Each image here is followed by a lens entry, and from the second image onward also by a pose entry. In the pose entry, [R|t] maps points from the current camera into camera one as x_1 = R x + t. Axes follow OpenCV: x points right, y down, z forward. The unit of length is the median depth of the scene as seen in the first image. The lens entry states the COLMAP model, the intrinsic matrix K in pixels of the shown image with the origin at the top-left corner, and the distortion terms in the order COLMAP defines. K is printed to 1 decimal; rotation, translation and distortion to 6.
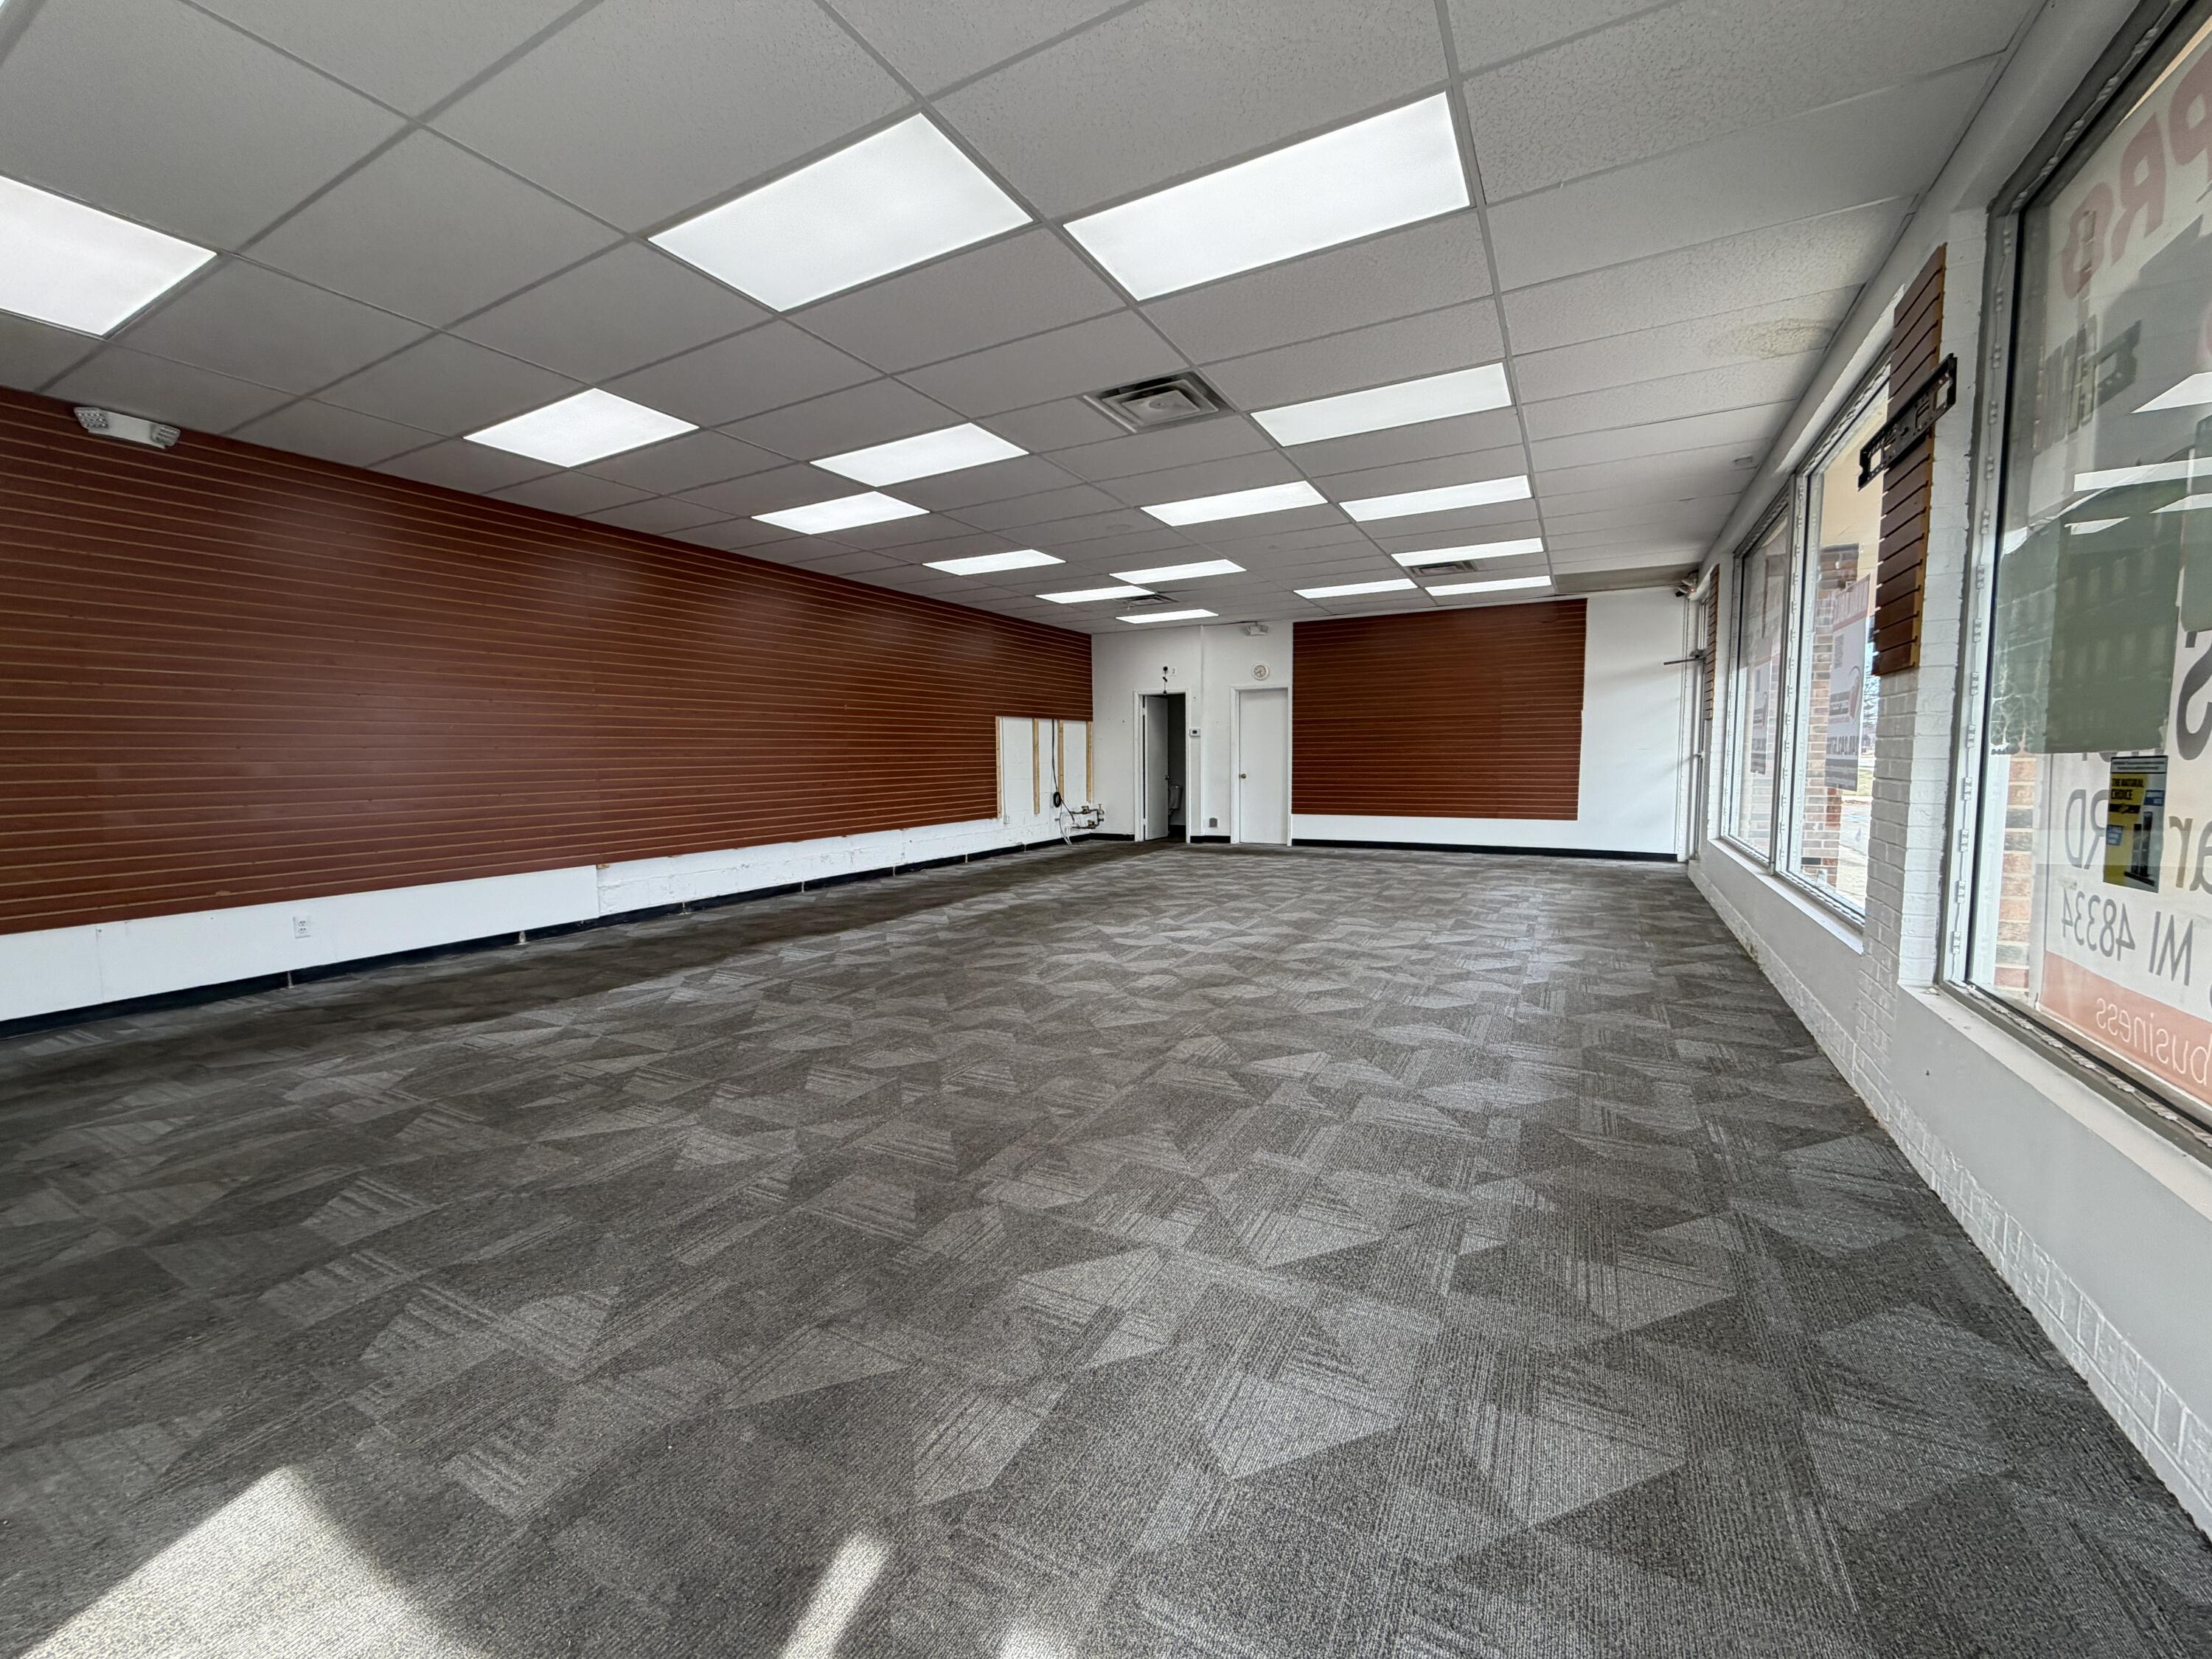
lens RADIAL K [[879.4, 0, 1097.0], [0, 879.4, 830.2], [0, 0, 1]] dist [0.000846, -0.000183]
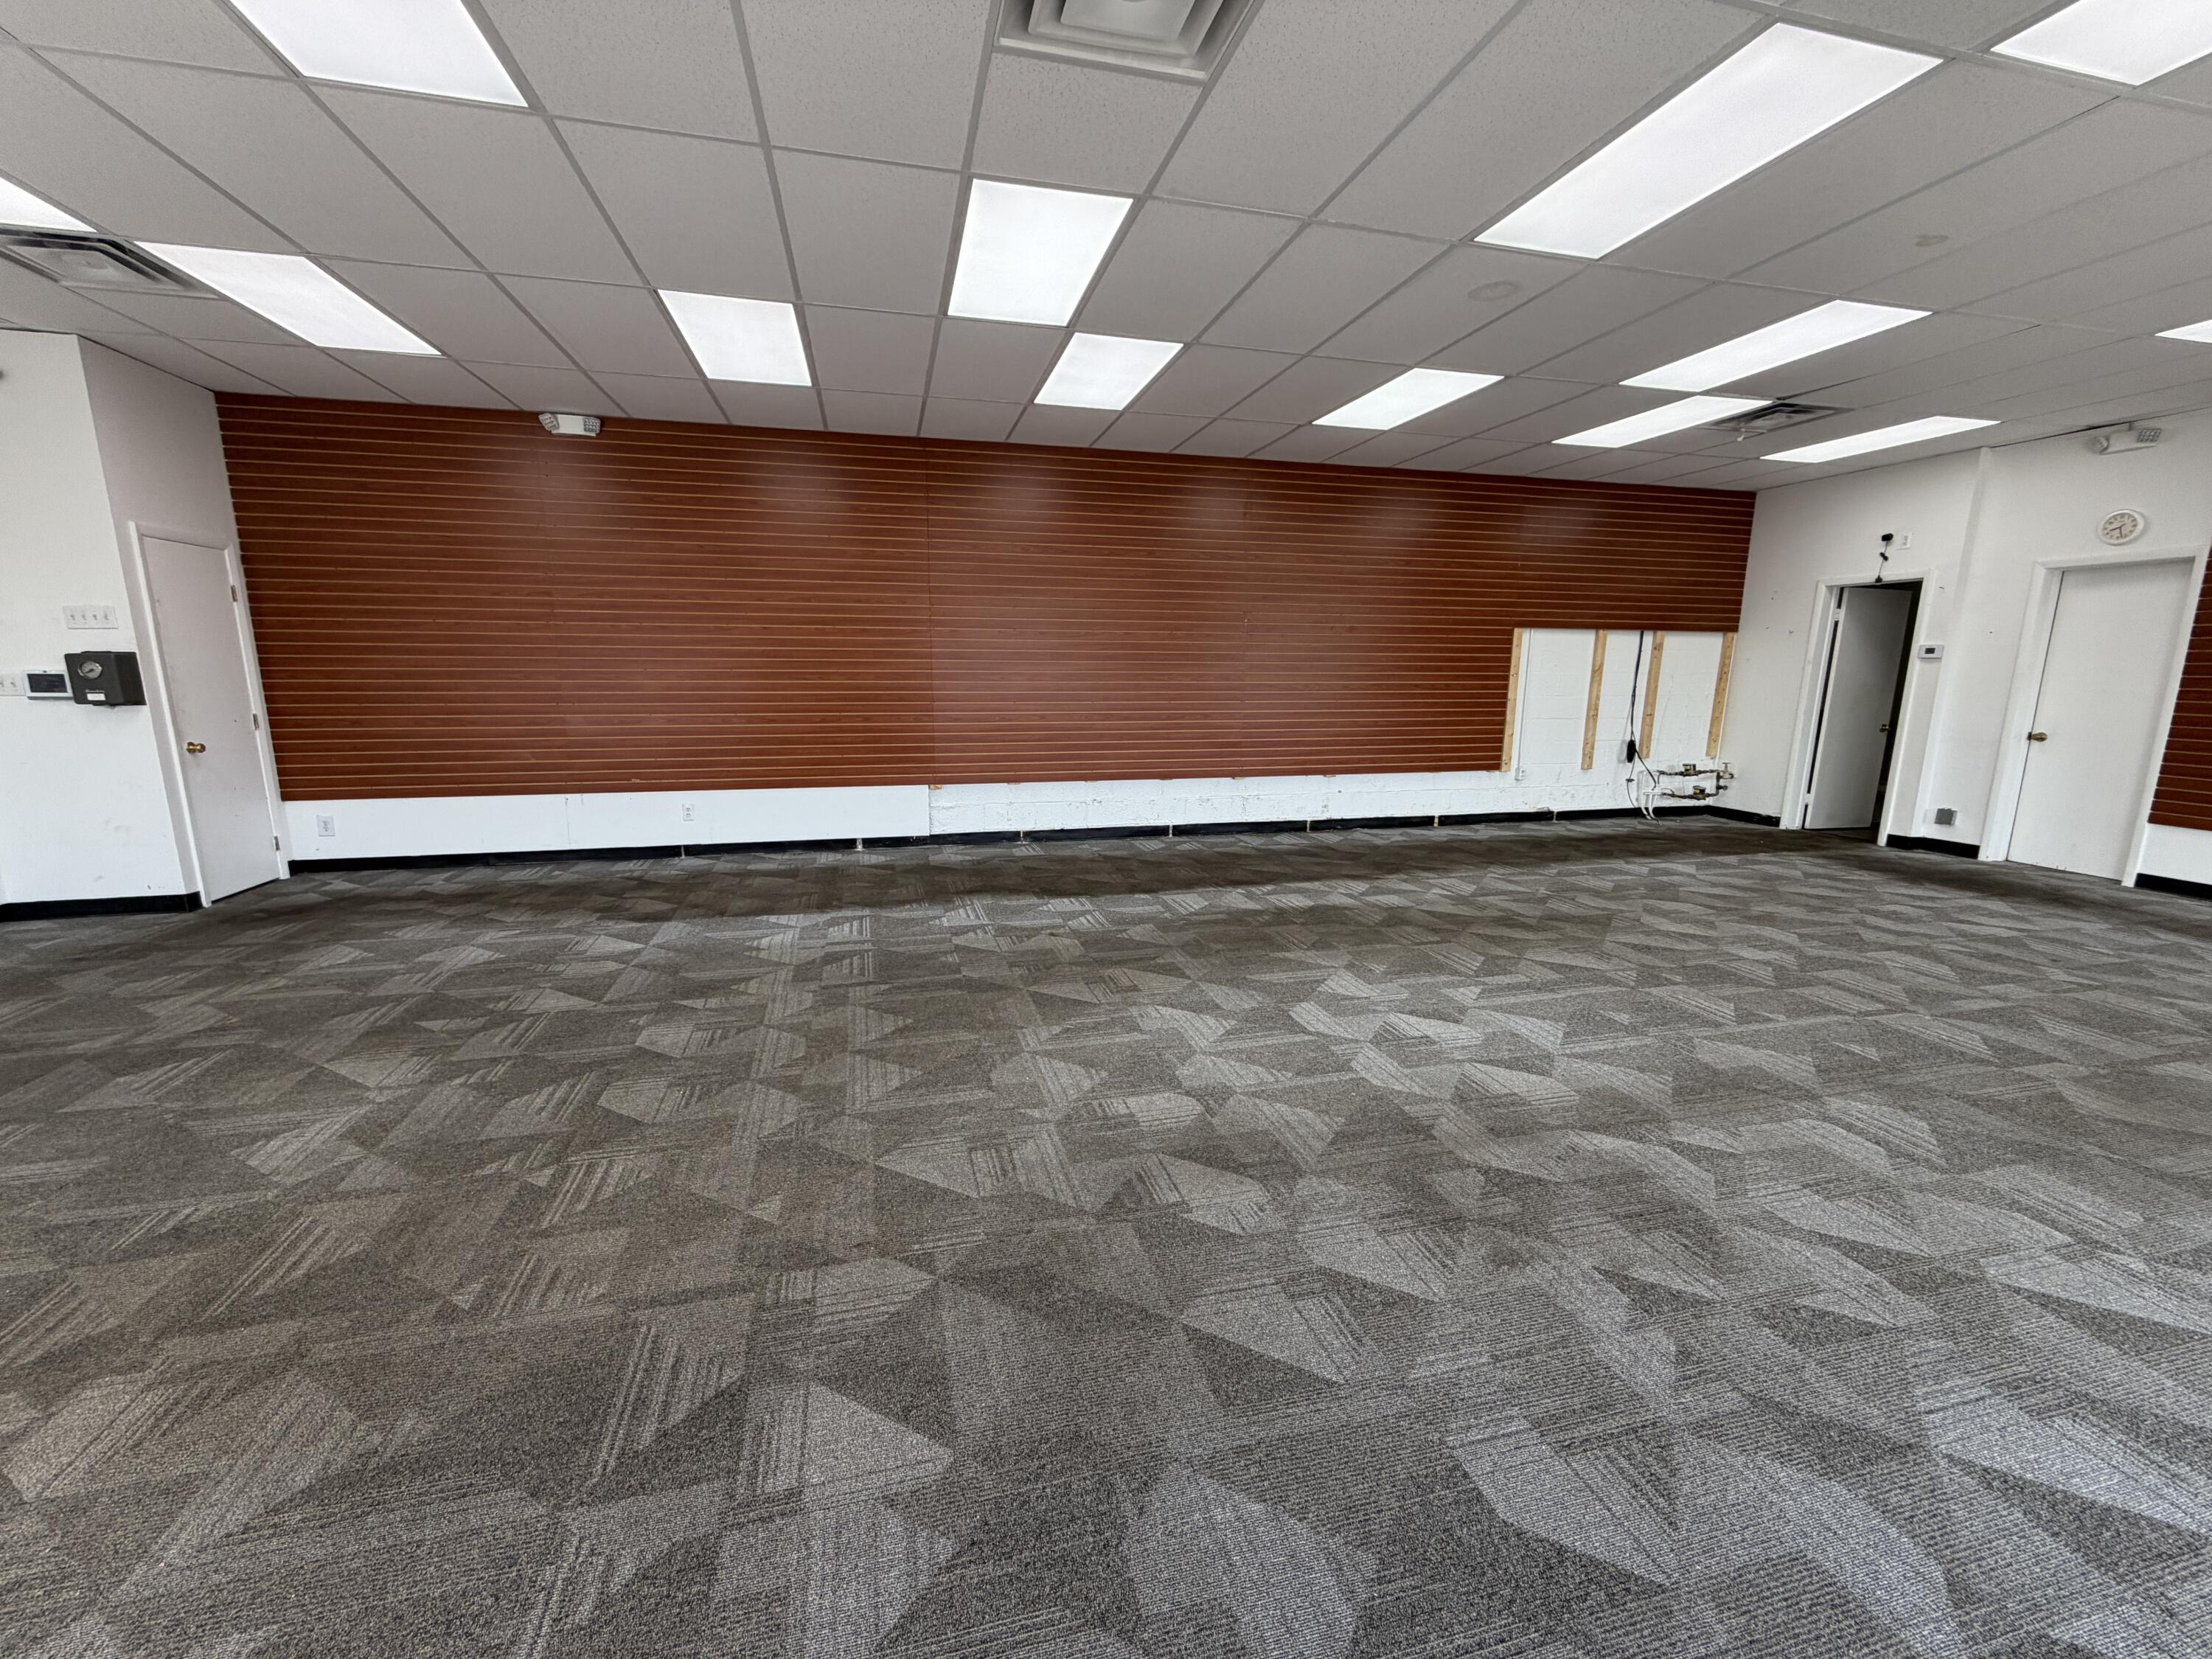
lens RADIAL K [[879.4, 0, 1097.0], [0, 879.4, 830.2], [0, 0, 1]] dist [0.000846, -0.000183]
pose [[0.677813, 0.151279, -0.719502, 0.457823], [-0.077737, 0.987864, 0.134471, -0.089939], [0.731113, -0.035215, 0.681347, 0.623788]]
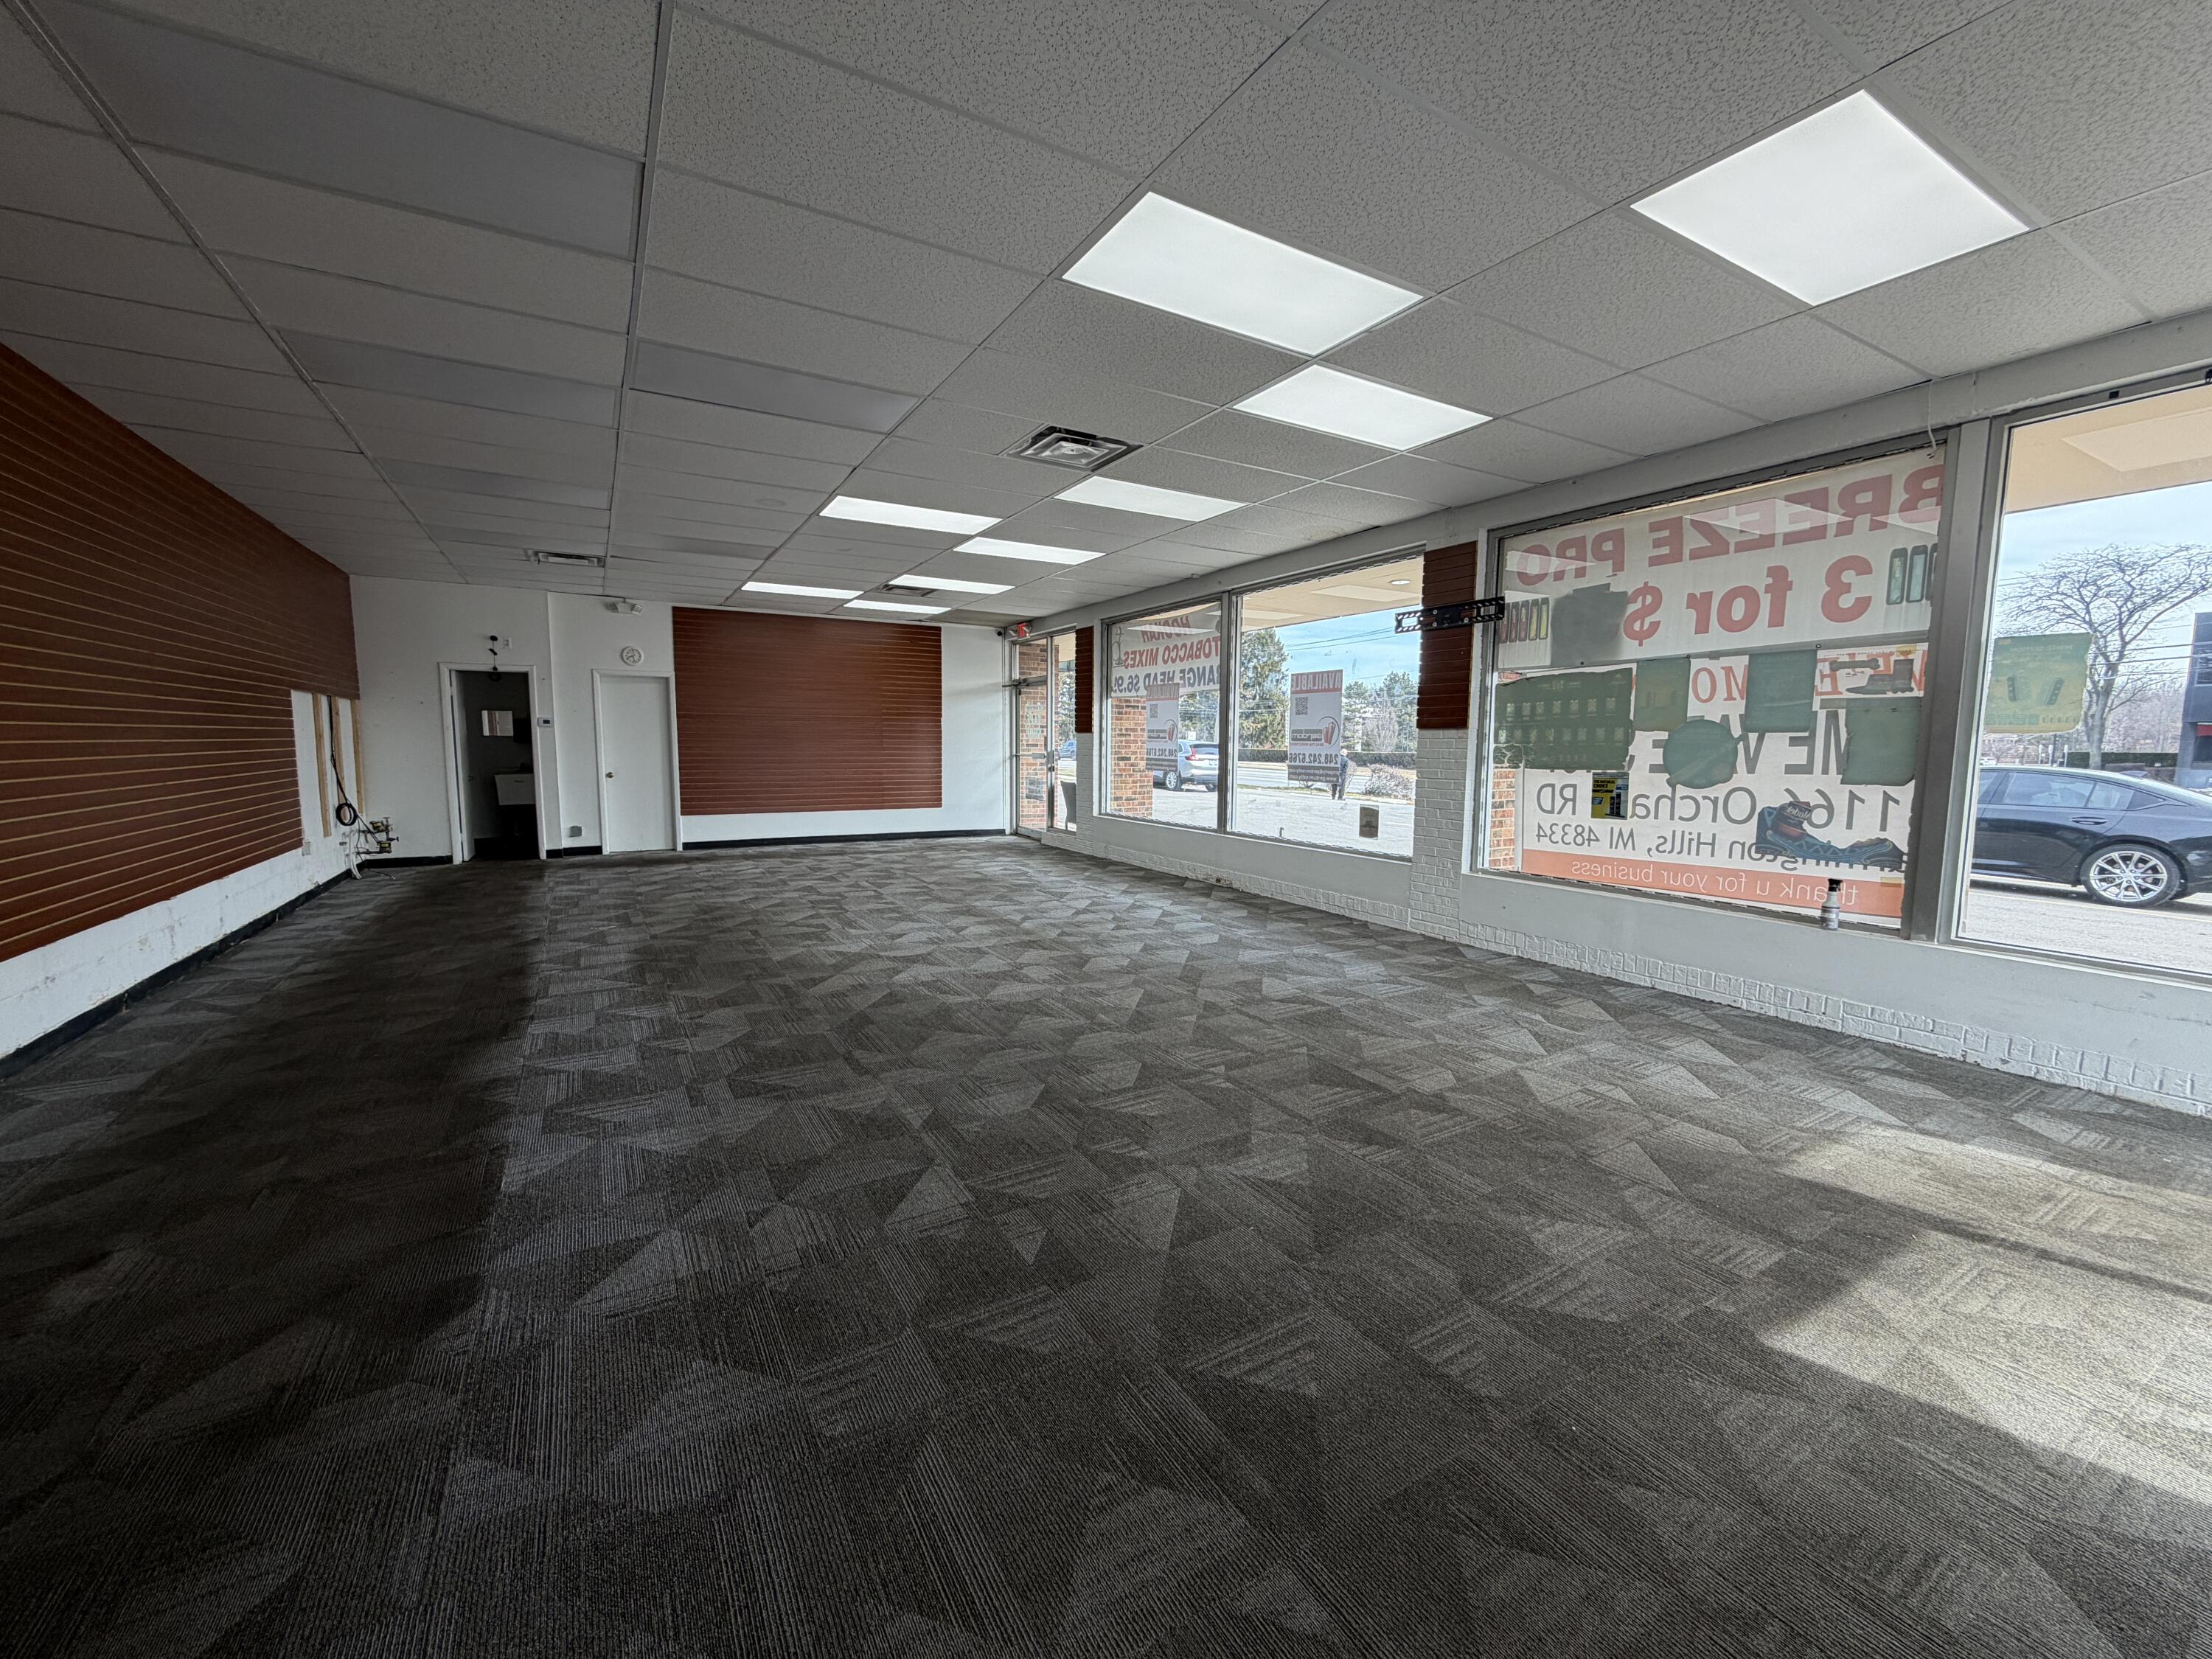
lens RADIAL K [[879.4, 0, 1097.0], [0, 879.4, 830.2], [0, 0, 1]] dist [0.000846, -0.000183]
pose [[0.516835, -0.070862, 0.853147, -0.867999], [0.059082, 0.997145, 0.047030, -0.053869], [-0.854044, 0.026099, 0.519546, 0.396082]]
